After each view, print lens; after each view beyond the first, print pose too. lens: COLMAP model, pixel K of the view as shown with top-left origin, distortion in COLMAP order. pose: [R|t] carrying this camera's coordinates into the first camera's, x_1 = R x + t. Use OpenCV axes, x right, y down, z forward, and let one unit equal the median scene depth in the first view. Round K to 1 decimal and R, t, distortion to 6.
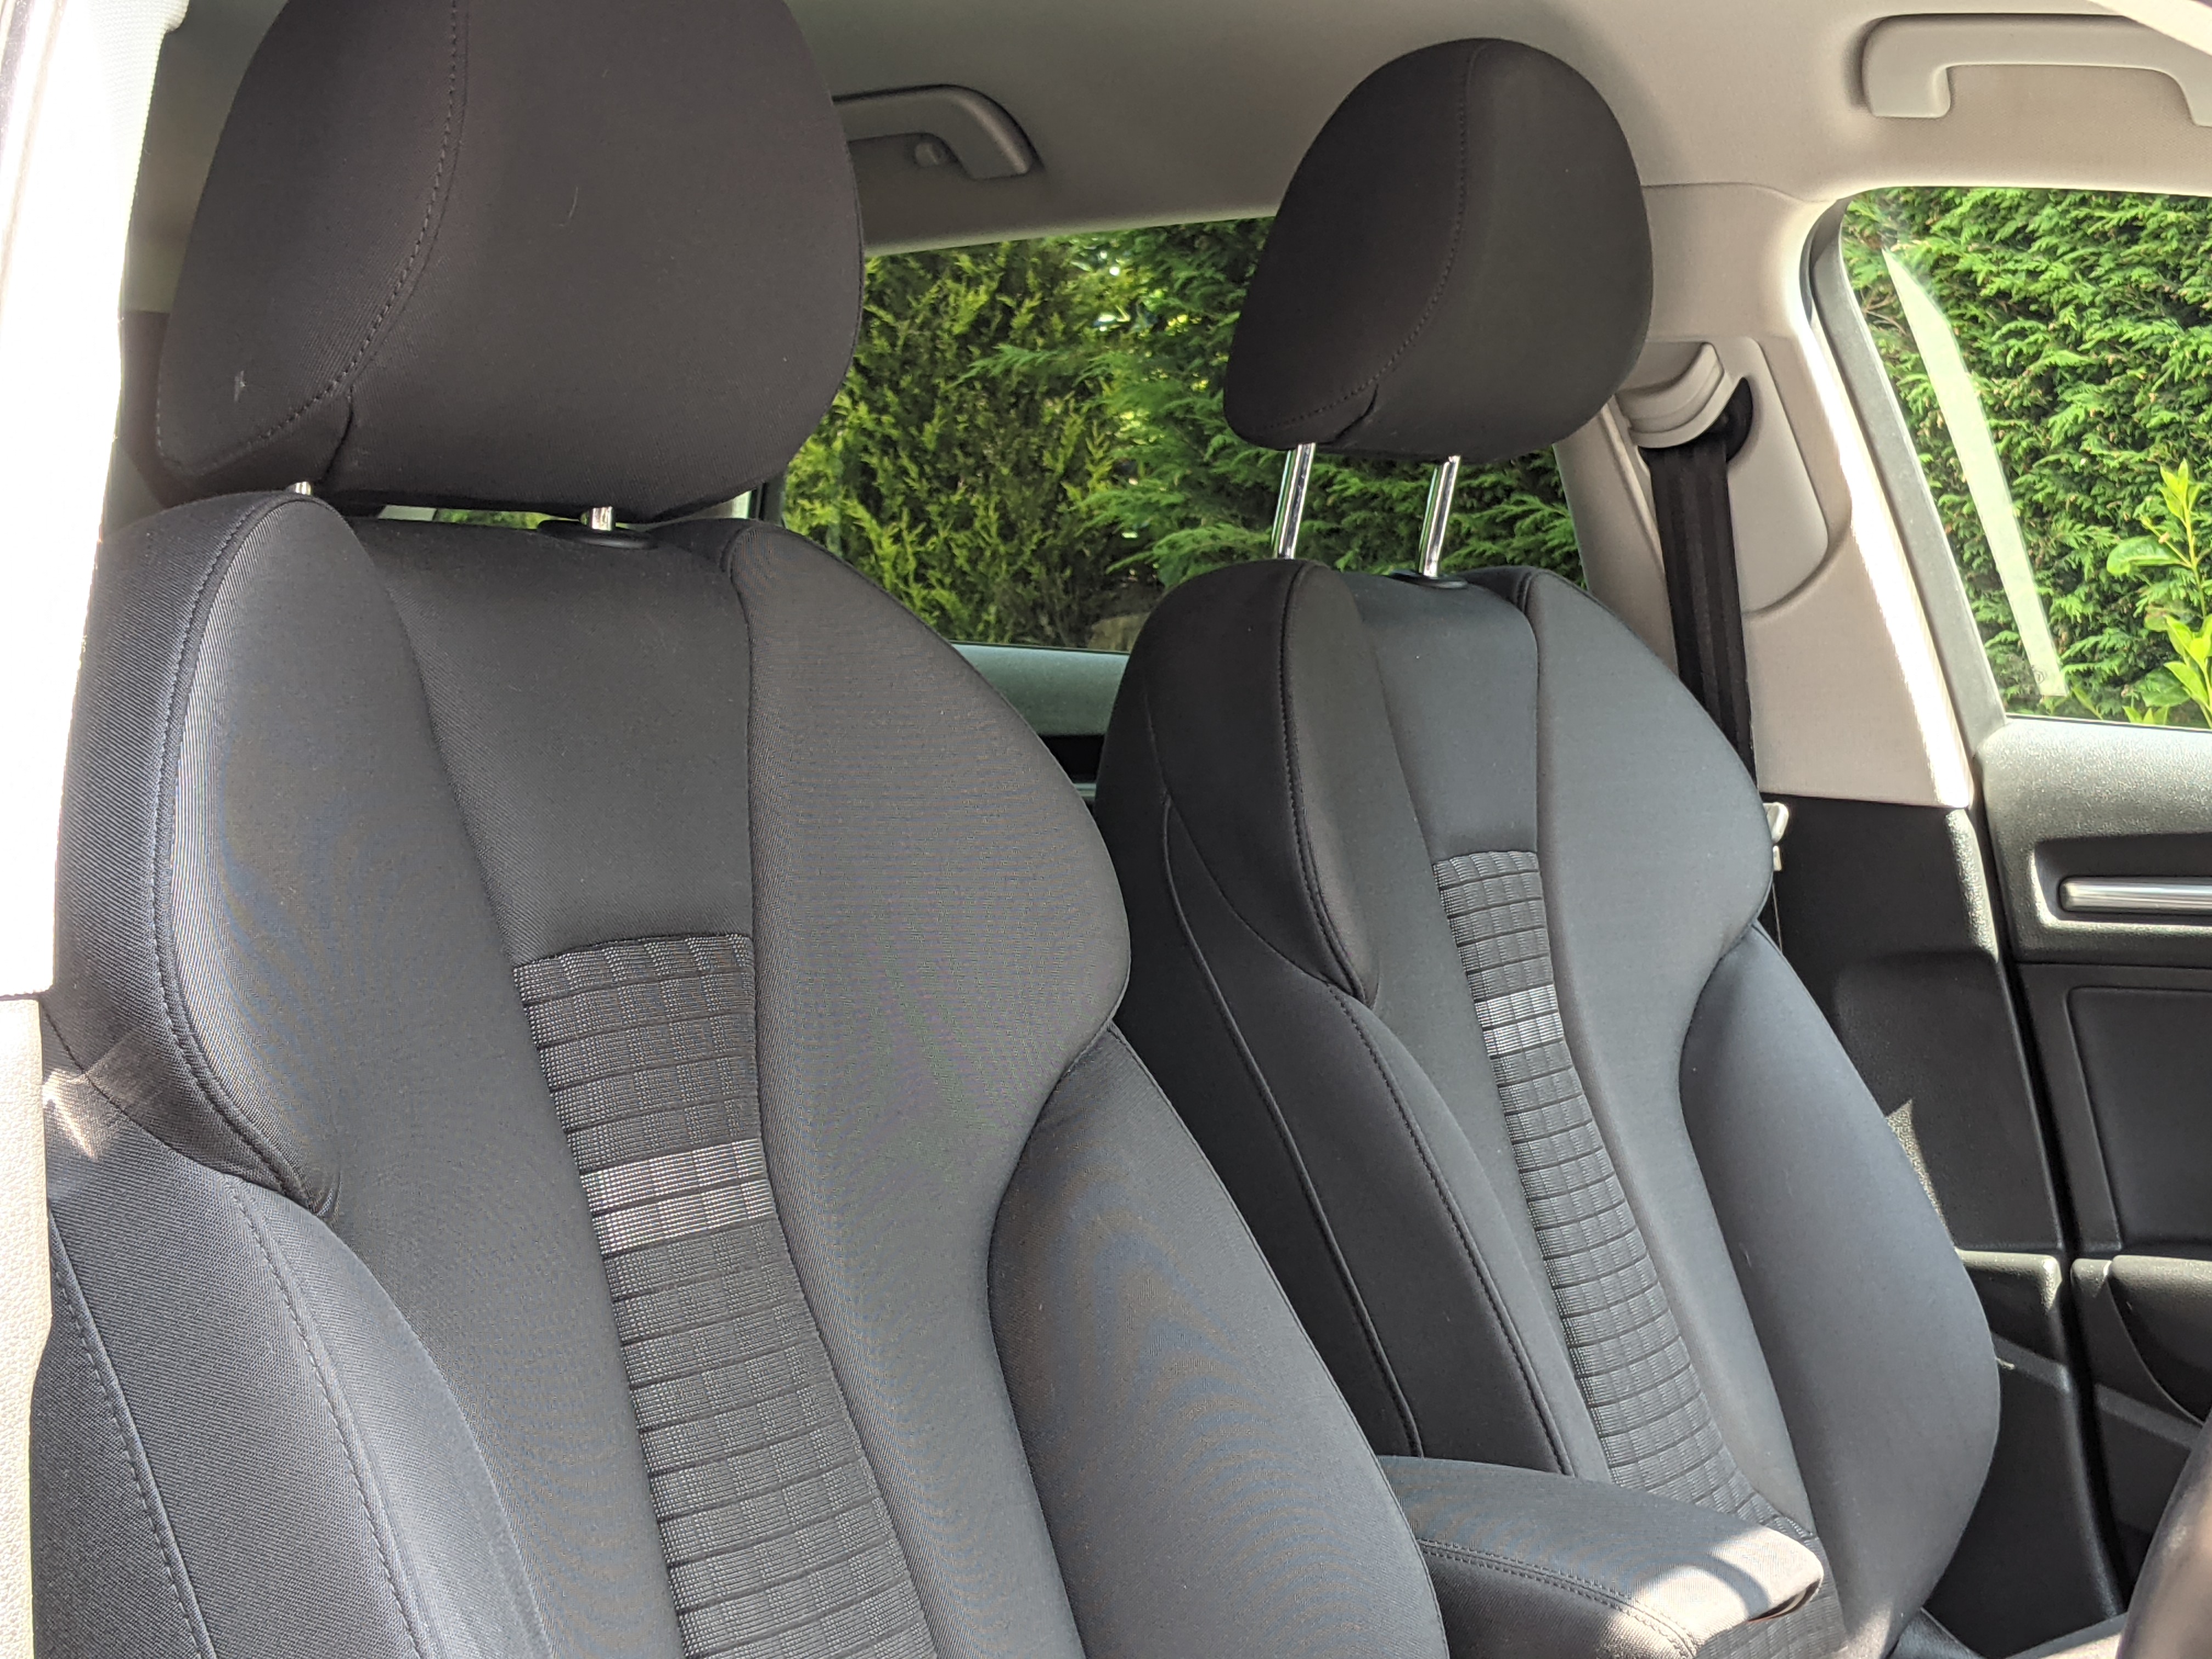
lens RADIAL K [[3495.4, 0, 1141.6], [0, 3495.4, 831.3], [0, 0, 1]] dist [0.233926, -0.874800]
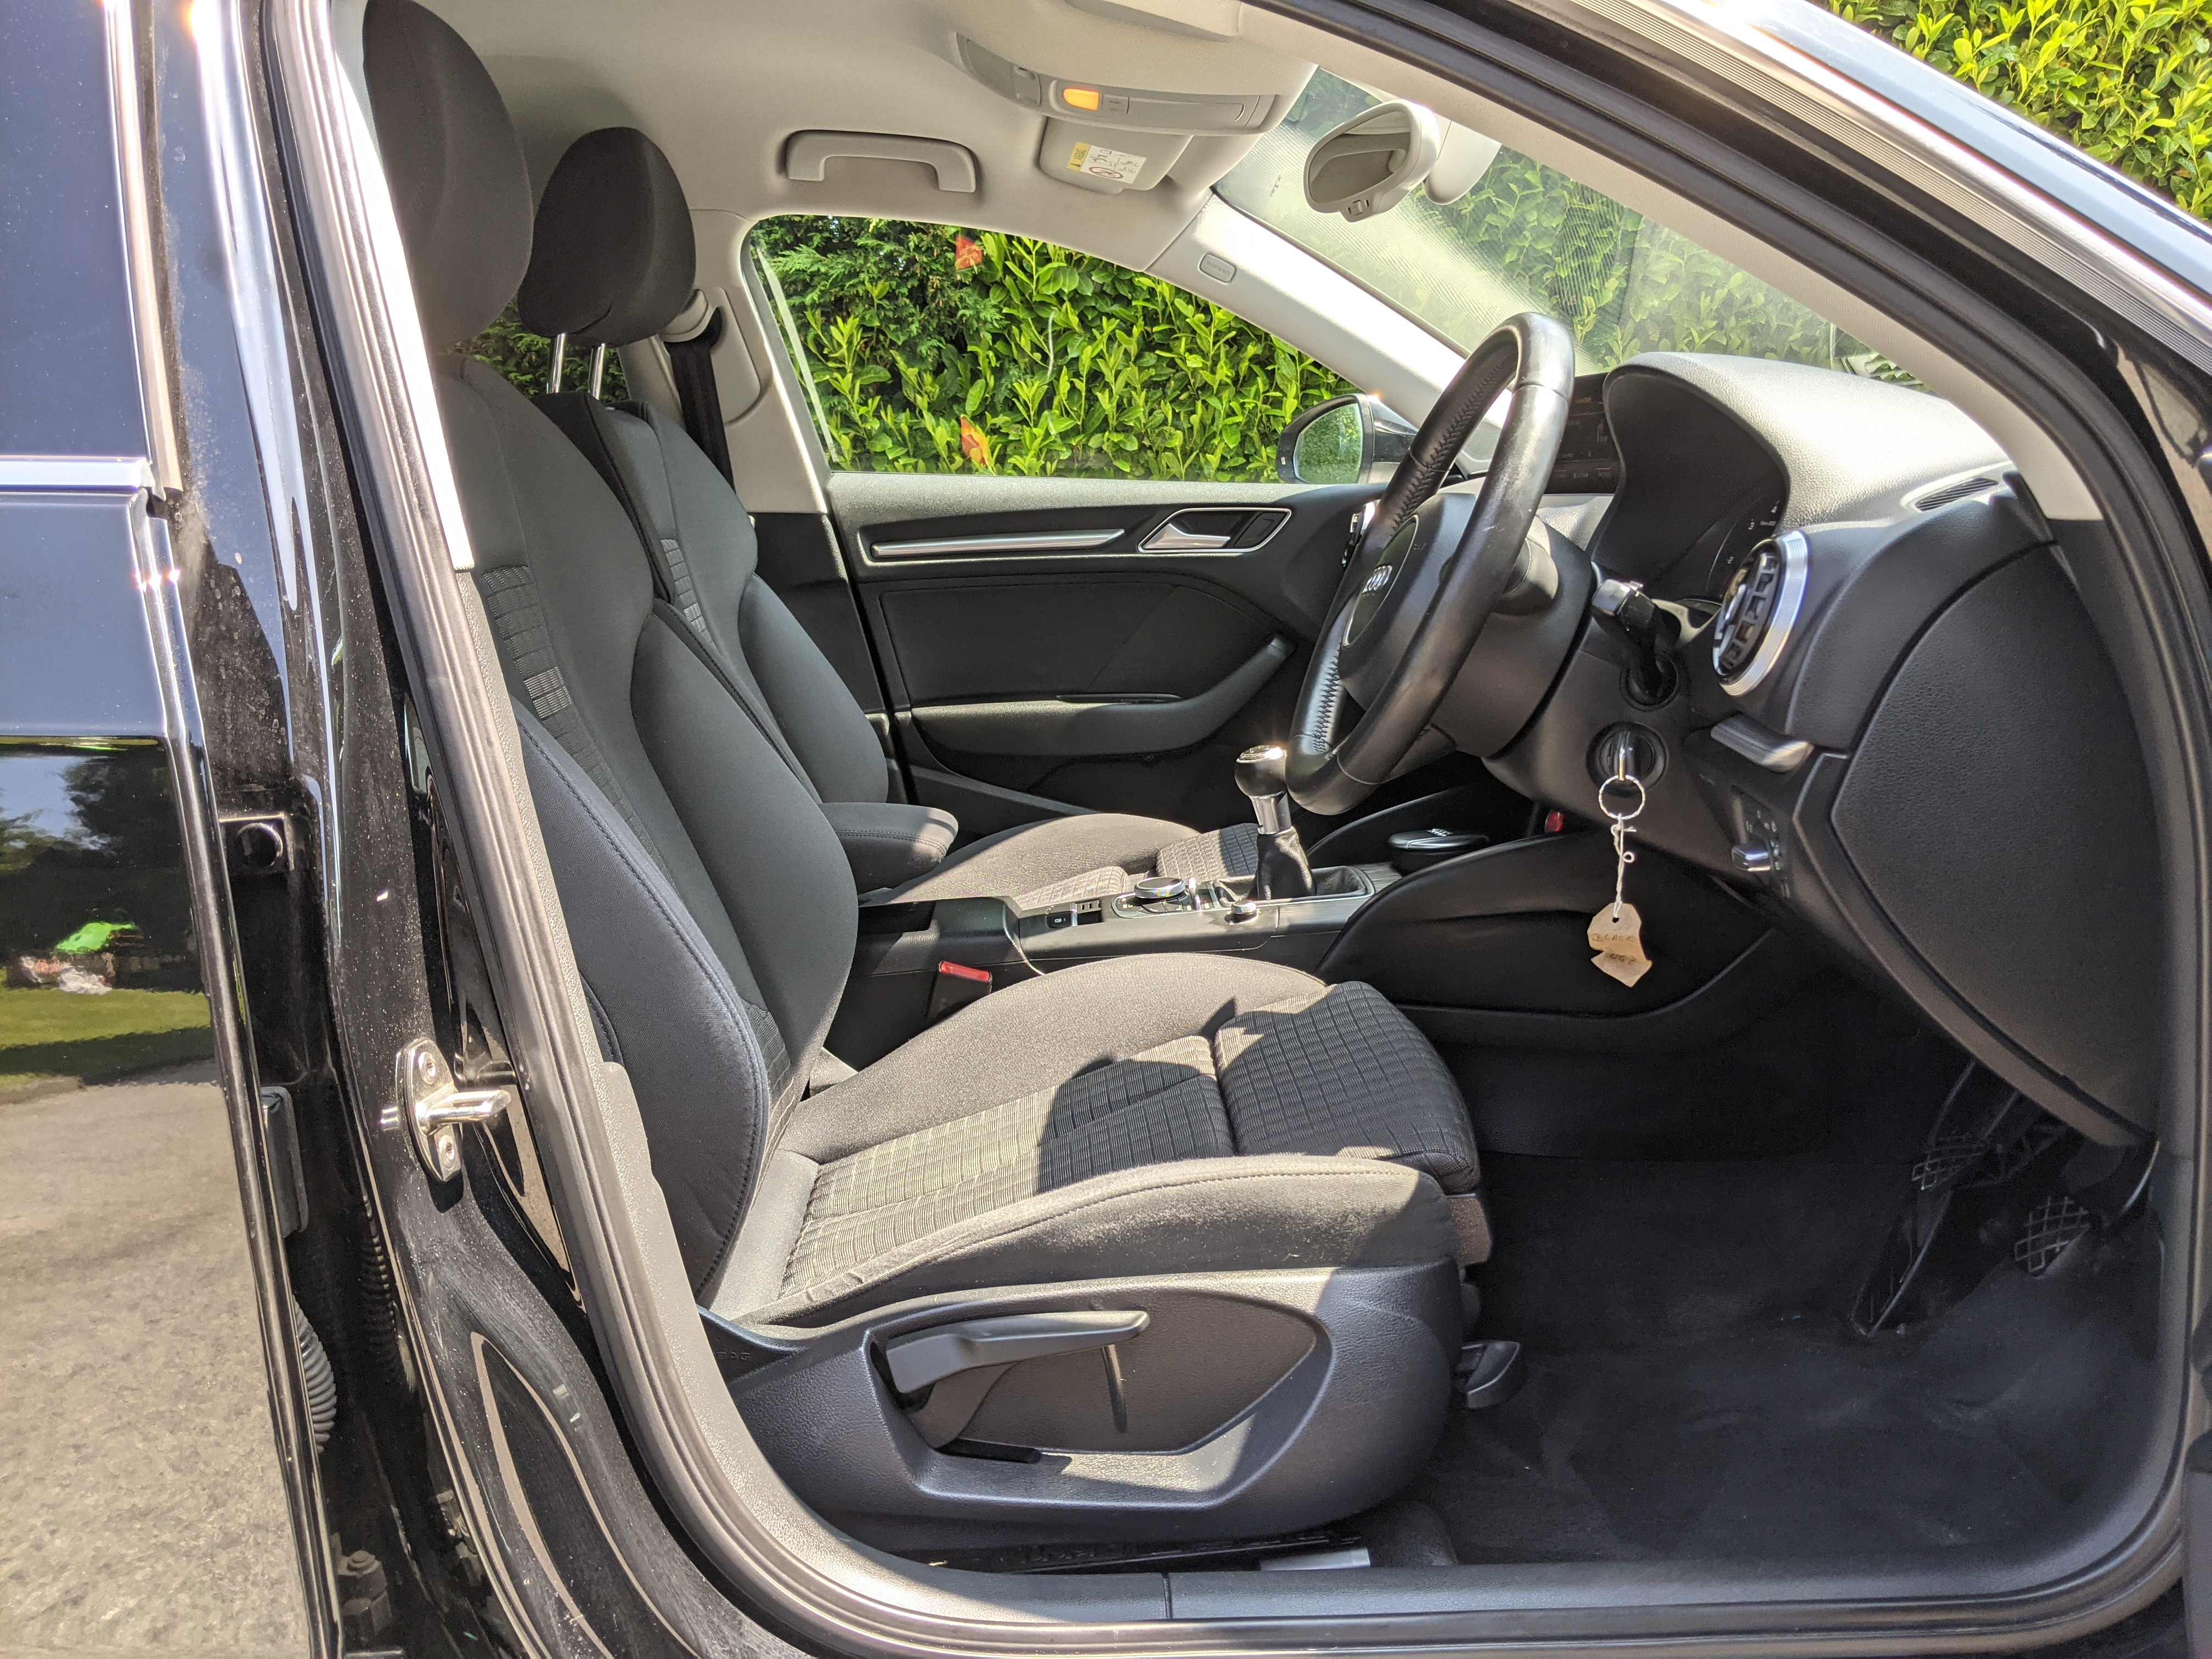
lens RADIAL K [[1765.4, 0, 1102.1], [0, 1765.4, 835.9], [0, 0, 1]] dist [0.057410, -0.139514]
pose [[0.818640, -0.154031, 0.553266, -0.267295], [0.076389, 0.984007, 0.160922, 0.026473], [-0.569204, -0.089473, 0.817313, -0.010091]]
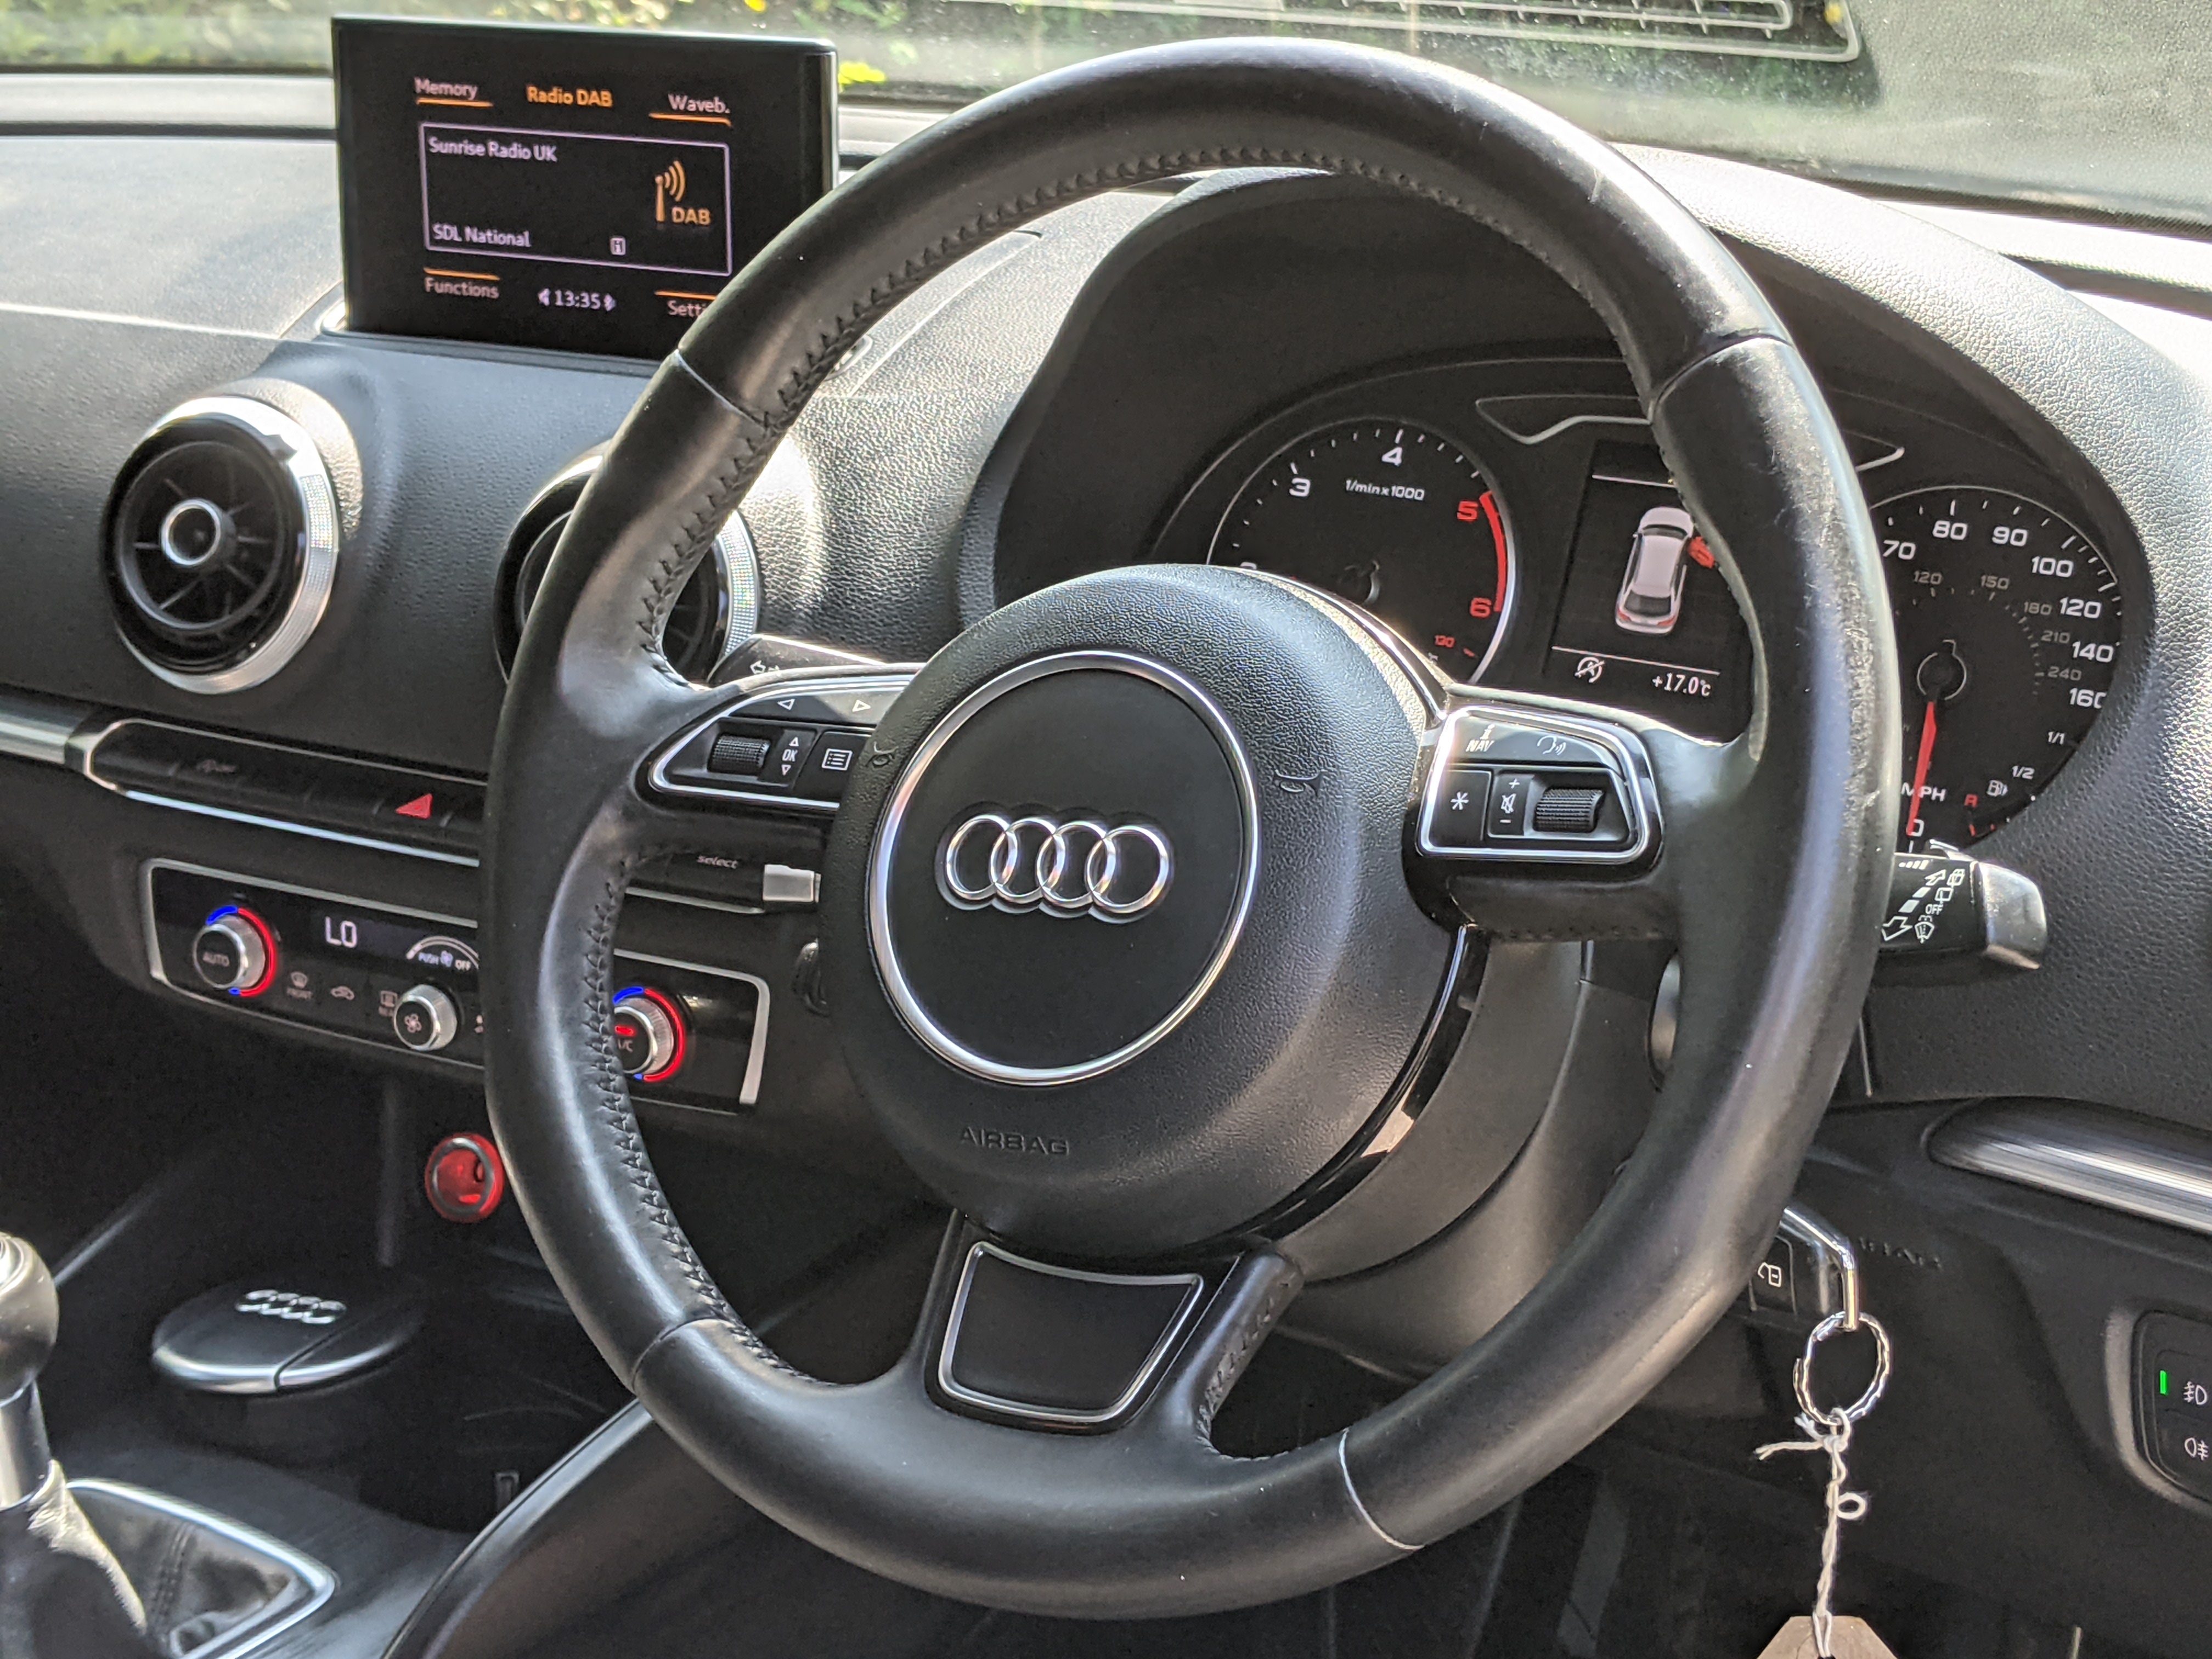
lens RADIAL K [[3495.4, 0, 1141.6], [0, 3495.4, 831.3], [0, 0, 1]] dist [0.233926, -0.874800]
pose [[0.012556, -0.298474, 0.954335, -0.215699], [0.042480, 0.953708, 0.297719, -0.076445], [-0.999018, 0.036802, 0.024654, 0.422805]]
